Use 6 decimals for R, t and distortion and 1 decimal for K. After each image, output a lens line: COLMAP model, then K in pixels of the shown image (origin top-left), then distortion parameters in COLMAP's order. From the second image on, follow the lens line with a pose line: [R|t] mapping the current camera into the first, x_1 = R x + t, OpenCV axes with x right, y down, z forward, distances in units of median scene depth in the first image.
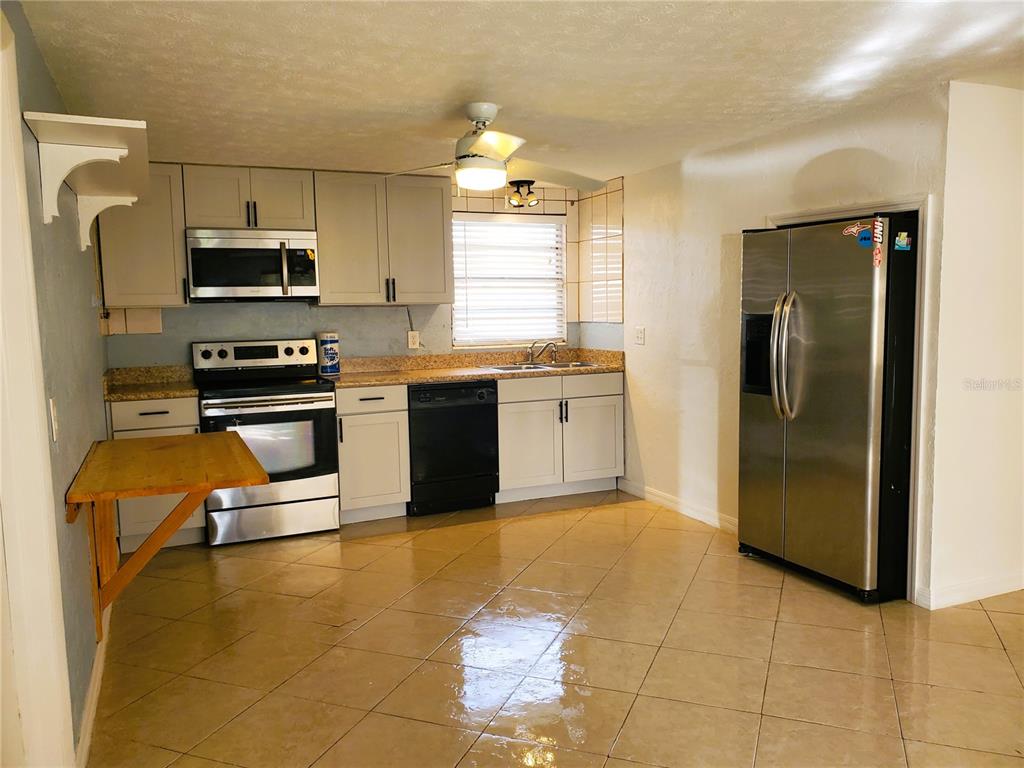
lens RADIAL K [[782.5, 0, 507.7], [0, 782.5, 389.7], [0, 0, 1]] dist [0.100493, -0.183834]
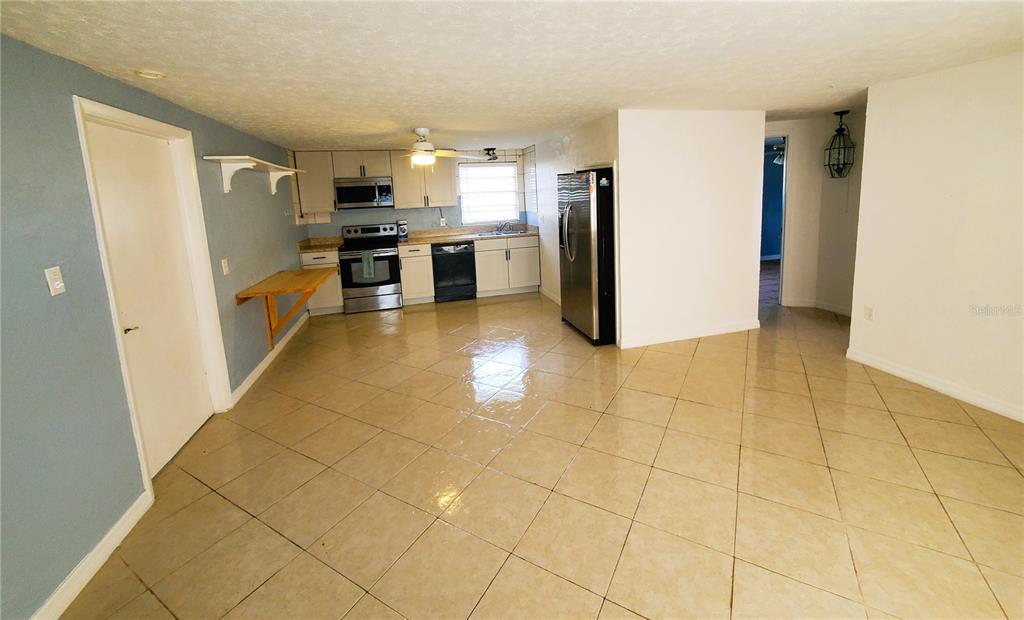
lens RADIAL K [[397.5, 0, 514.3], [0, 397.5, 247.6], [0, 0, 1]] dist [-0.000884, -0.000054]
pose [[0.989006, -0.006096, -0.147747, 0.294164], [0.010498, 0.999523, 0.029031, -0.028334], [0.147500, -0.030263, 0.988599, -0.092010]]
